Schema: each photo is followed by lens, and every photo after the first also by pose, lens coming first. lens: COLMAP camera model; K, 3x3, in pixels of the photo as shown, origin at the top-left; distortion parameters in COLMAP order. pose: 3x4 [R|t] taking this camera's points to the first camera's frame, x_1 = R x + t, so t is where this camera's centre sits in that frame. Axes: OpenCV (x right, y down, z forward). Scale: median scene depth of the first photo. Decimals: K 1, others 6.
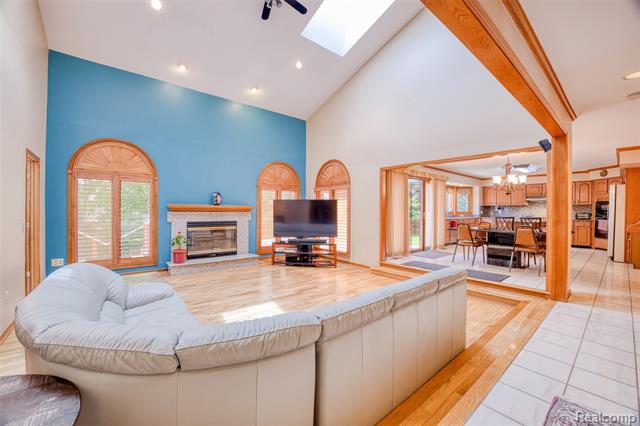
lens RADIAL K [[258.0, 0, 318.4], [0, 258.0, 208.9], [0, 0, 1]] dist [-0.000707, 0.000030]
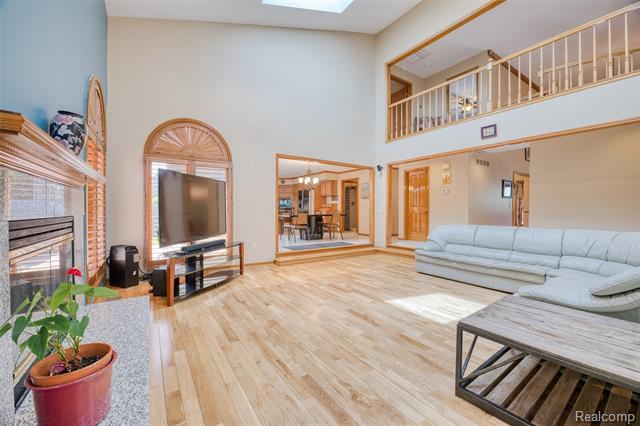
lens RADIAL K [[258.0, 0, 318.4], [0, 258.0, 212.0], [0, 0, 1]] dist [-0.000707, 0.000030]
pose [[0.110264, -0.006944, 0.993878, -0.867431], [0.015033, 0.999873, 0.005319, 0.067878], [-0.993789, 0.014354, 0.110354, 0.979763]]
